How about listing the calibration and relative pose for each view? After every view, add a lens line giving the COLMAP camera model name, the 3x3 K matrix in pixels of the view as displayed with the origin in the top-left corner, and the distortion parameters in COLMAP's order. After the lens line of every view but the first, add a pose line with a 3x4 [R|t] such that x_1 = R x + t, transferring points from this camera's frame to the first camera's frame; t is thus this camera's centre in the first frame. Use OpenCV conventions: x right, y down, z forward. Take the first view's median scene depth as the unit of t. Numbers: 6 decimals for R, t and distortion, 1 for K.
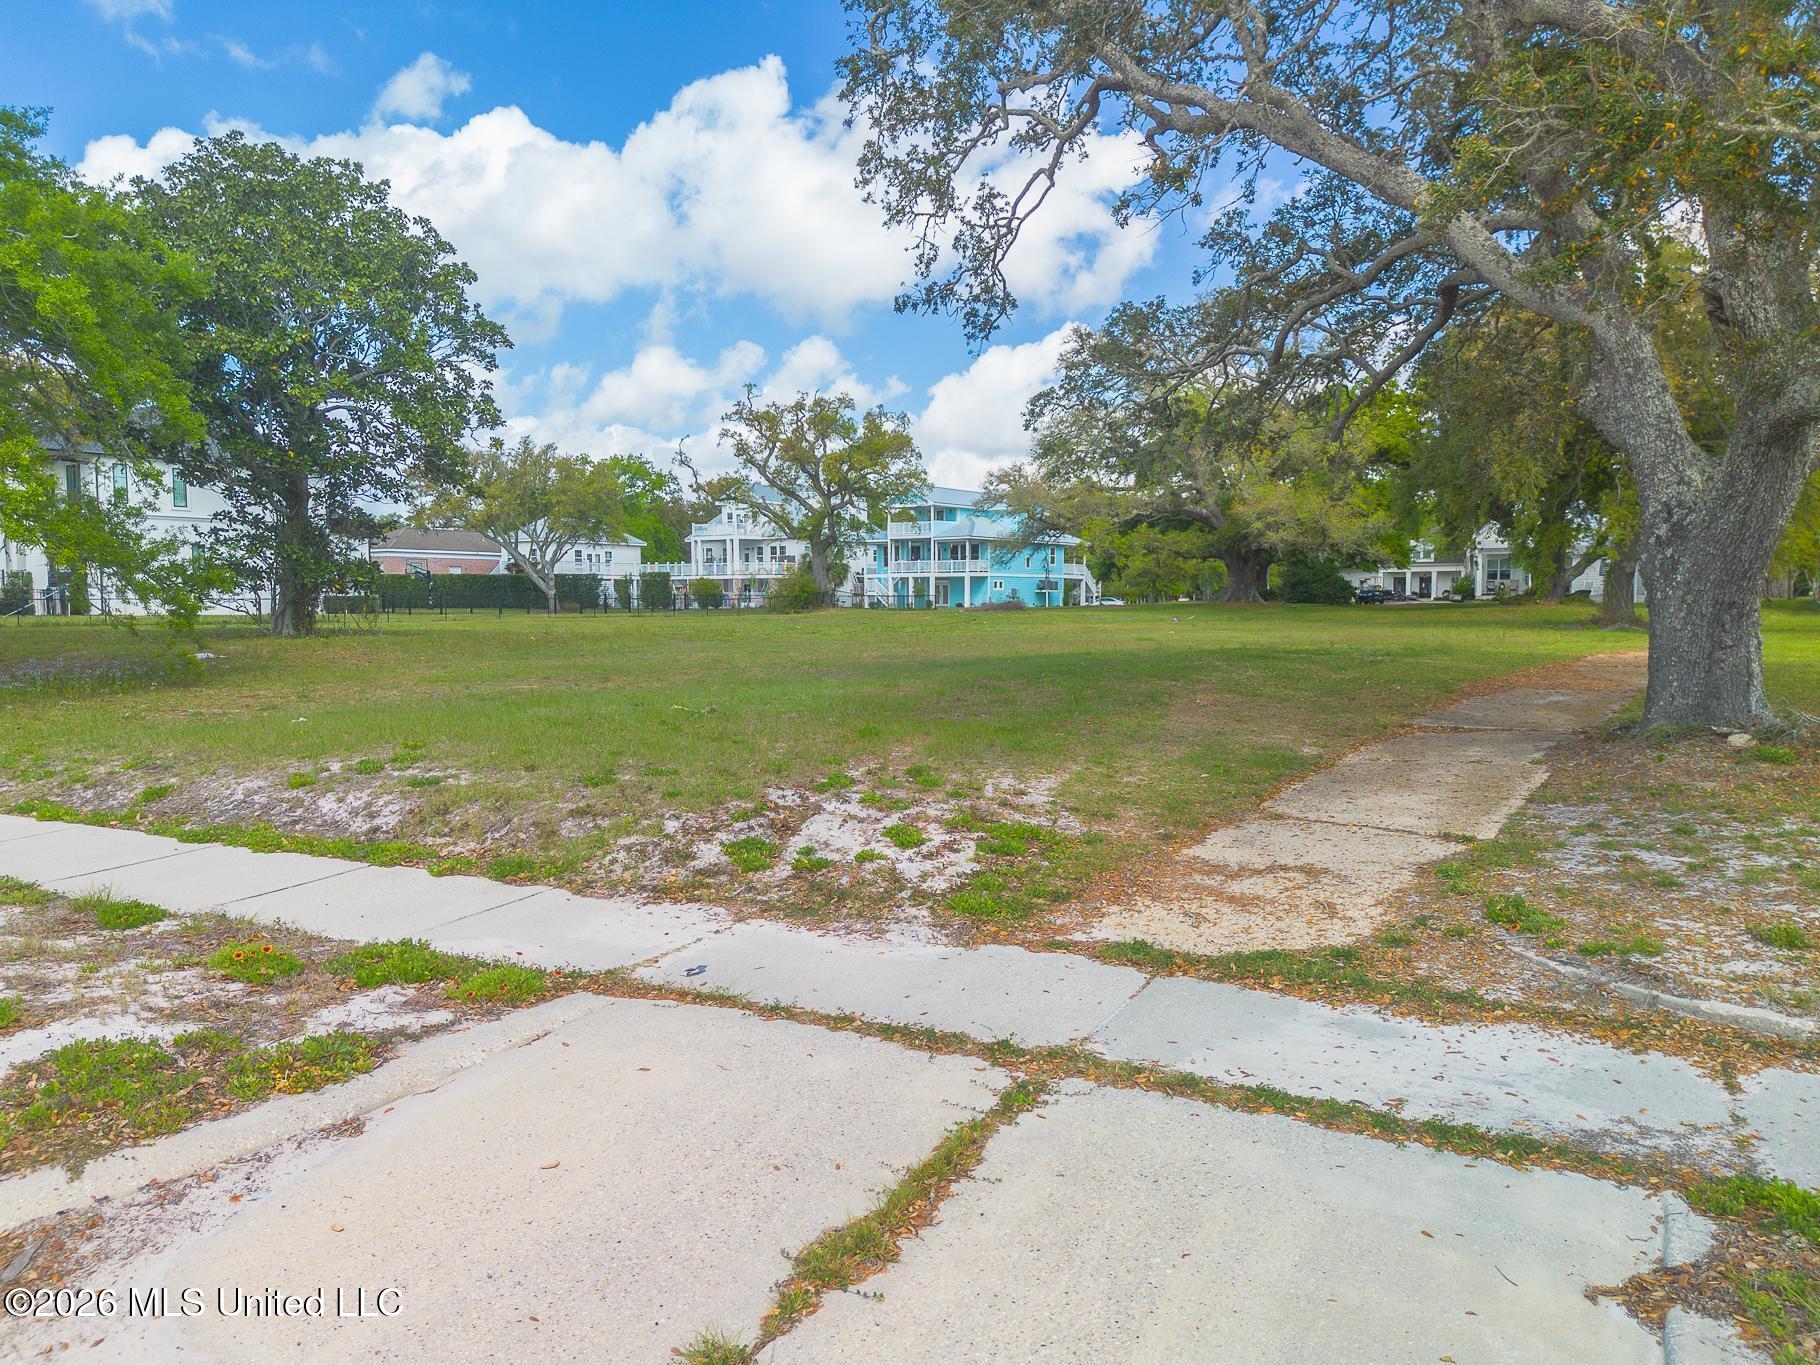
lens RADIAL K [[1288.5, 0, 910.0], [0, 1288.5, 682.5], [0, 0, 1]] dist [0.061916, -0.053470]
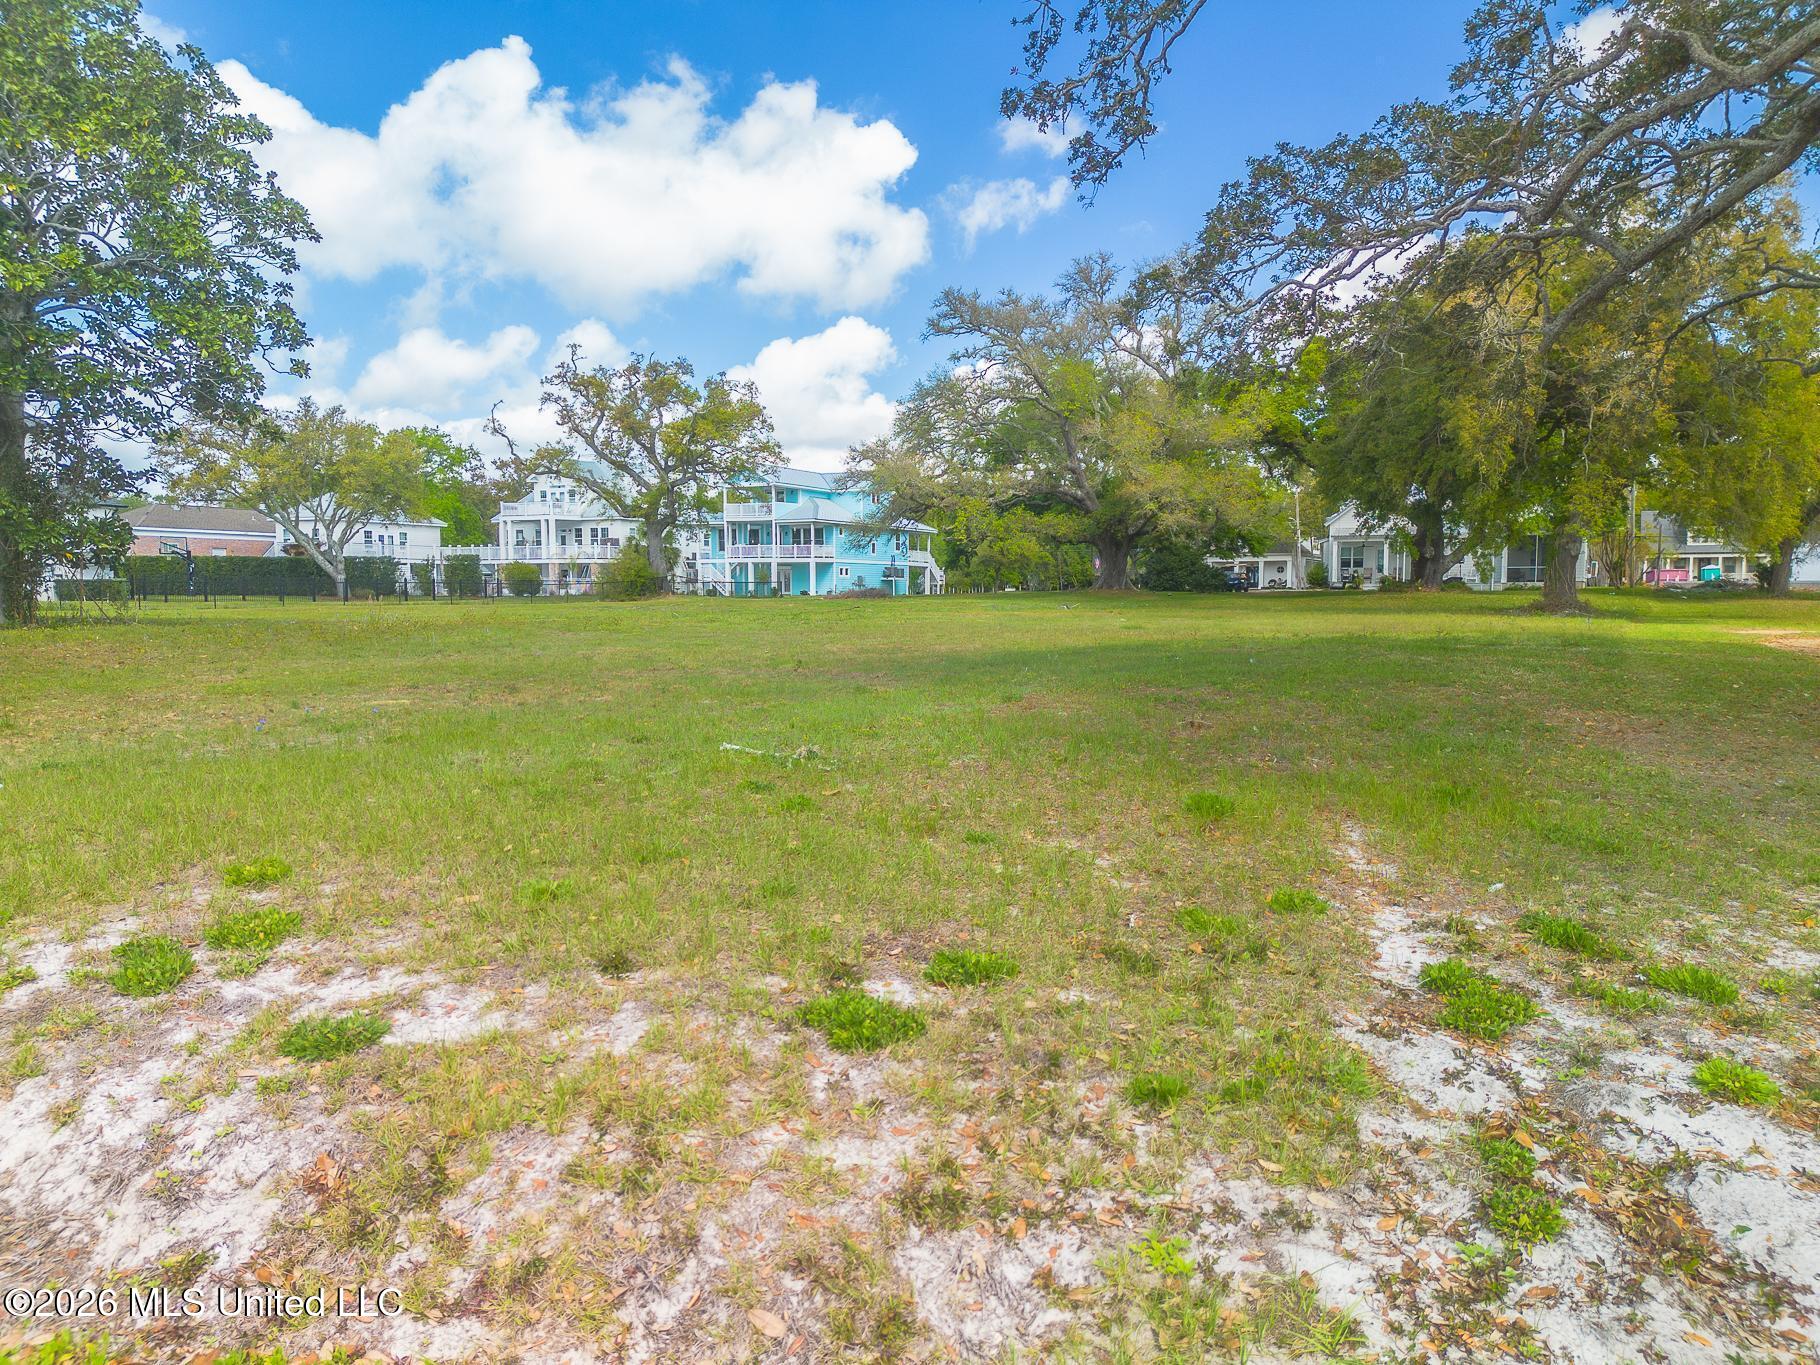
lens RADIAL K [[1288.5, 0, 910.0], [0, 1288.5, 682.5], [0, 0, 1]] dist [0.061916, -0.053470]
pose [[0.988296, -0.009350, 0.152261, -0.032515], [0.008242, 0.999935, 0.007906, -0.002181], [-0.152325, -0.006558, 0.988309, 0.075536]]
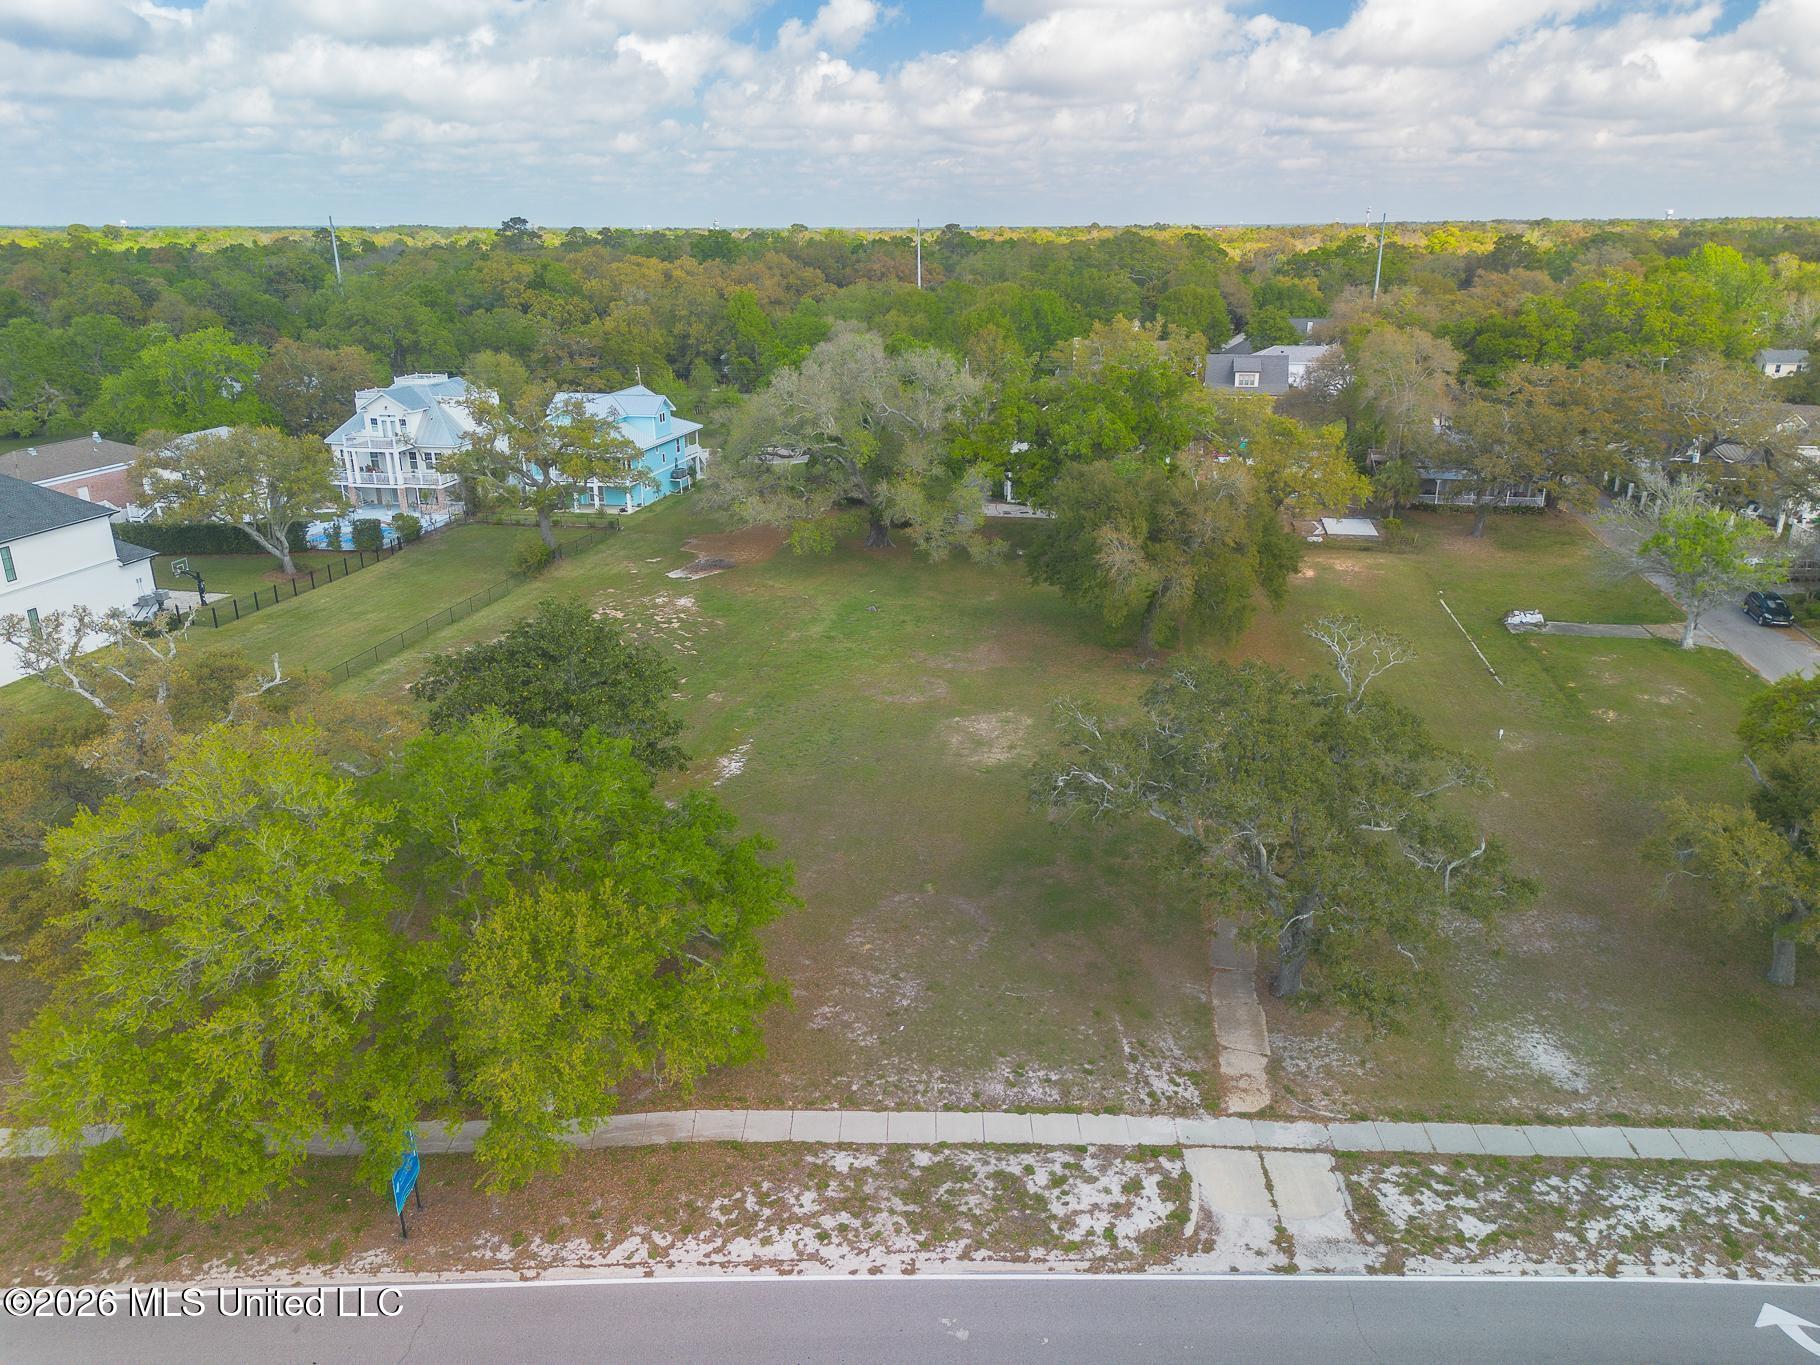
lens RADIAL K [[1288.5, 0, 910.0], [0, 1288.5, 682.5], [0, 0, 1]] dist [0.061916, -0.053470]
pose [[0.904880, -0.144437, 0.400412, -0.266329], [0.030938, 0.960500, 0.276556, -0.272893], [-0.424540, -0.237863, 0.873606, -0.252114]]
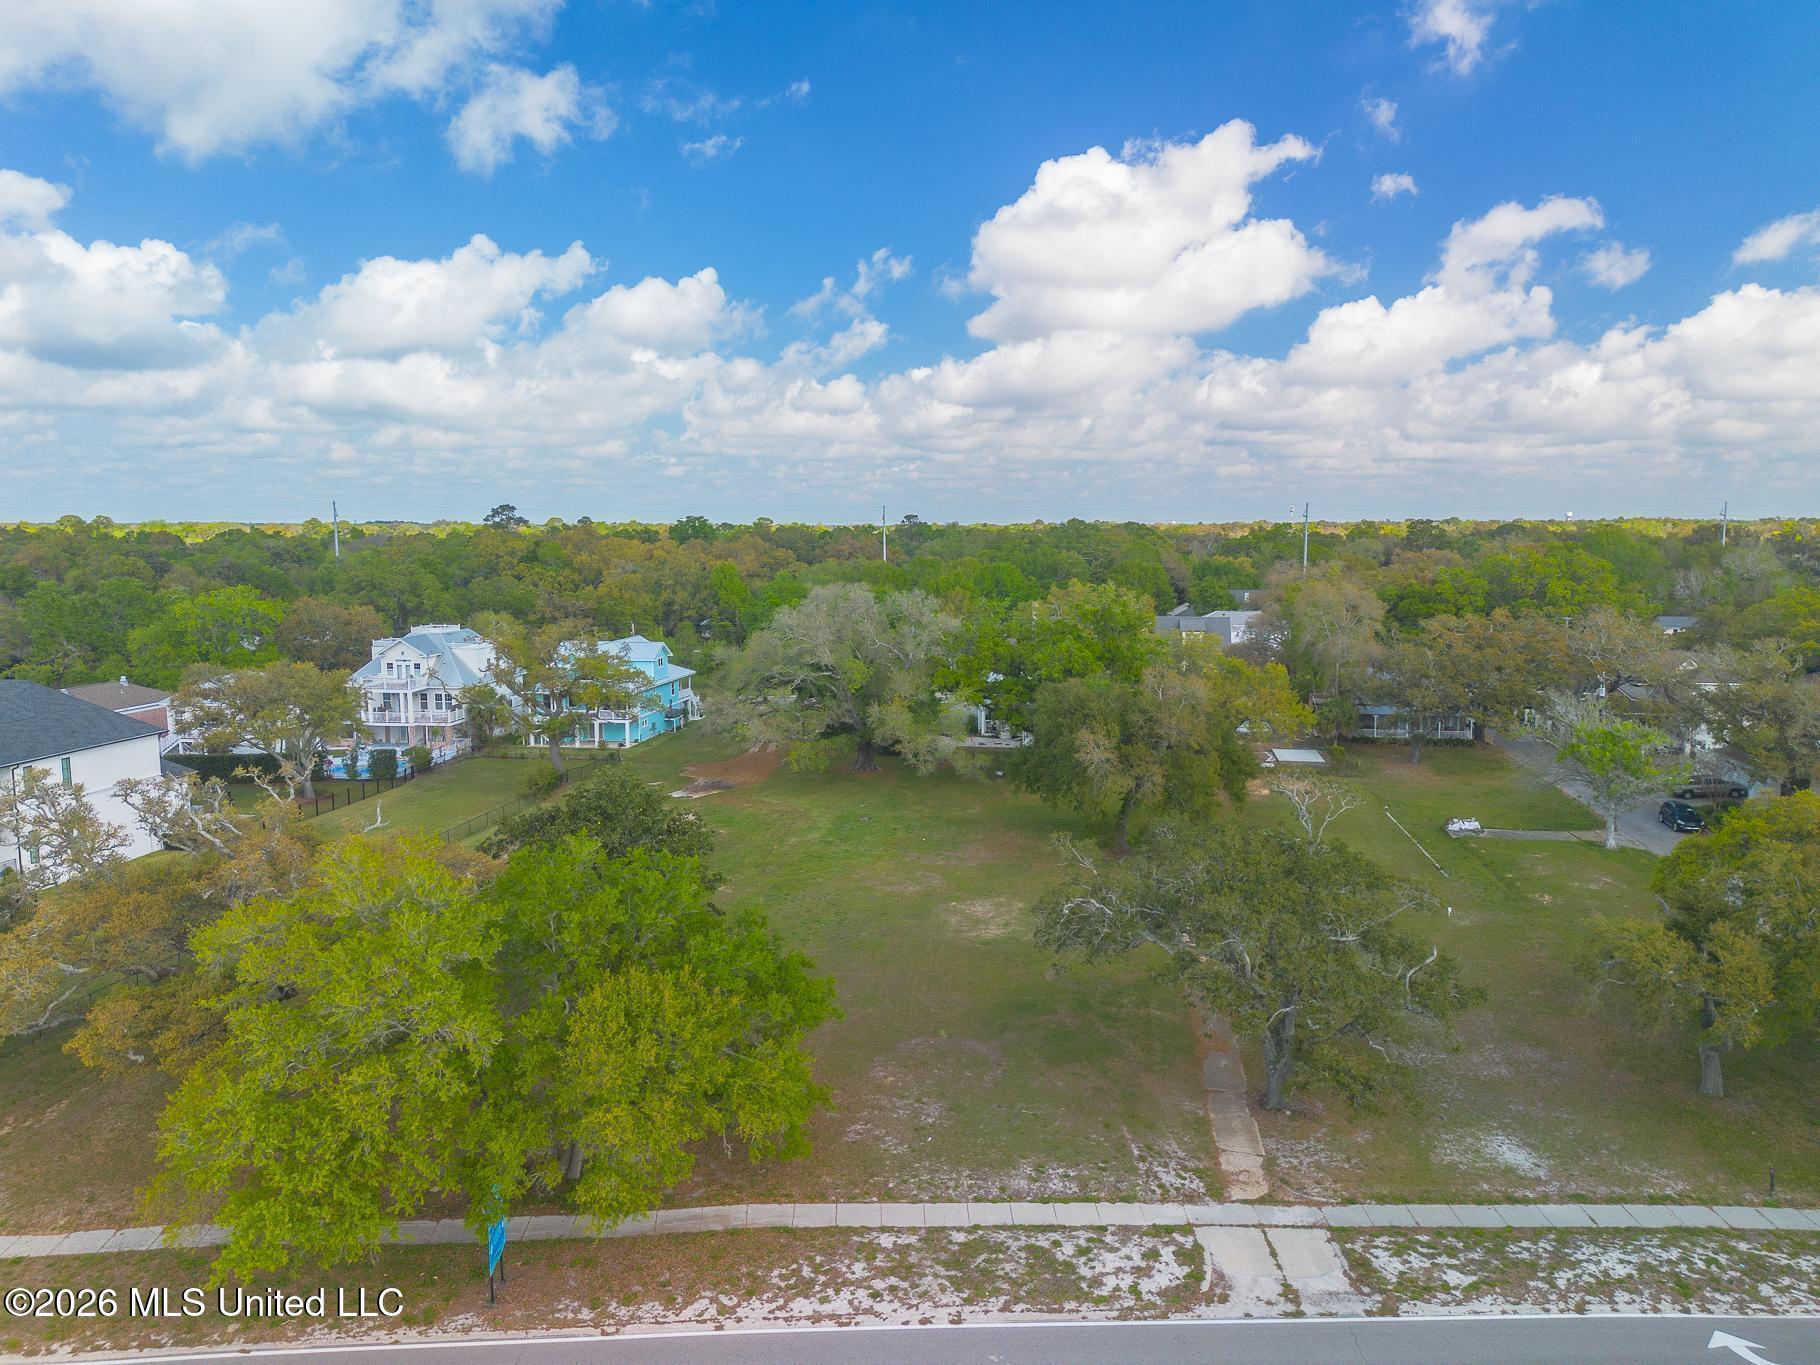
lens RADIAL K [[1286.7, 0, 910.0], [0, 1286.7, 682.5], [0, 0, 1]] dist [0.072569, -0.067105]
pose [[0.889278, -0.056810, 0.453825, -0.336056], [0.030314, 0.997395, 0.065452, -0.232950], [-0.456362, -0.044447, 0.888684, -0.322920]]
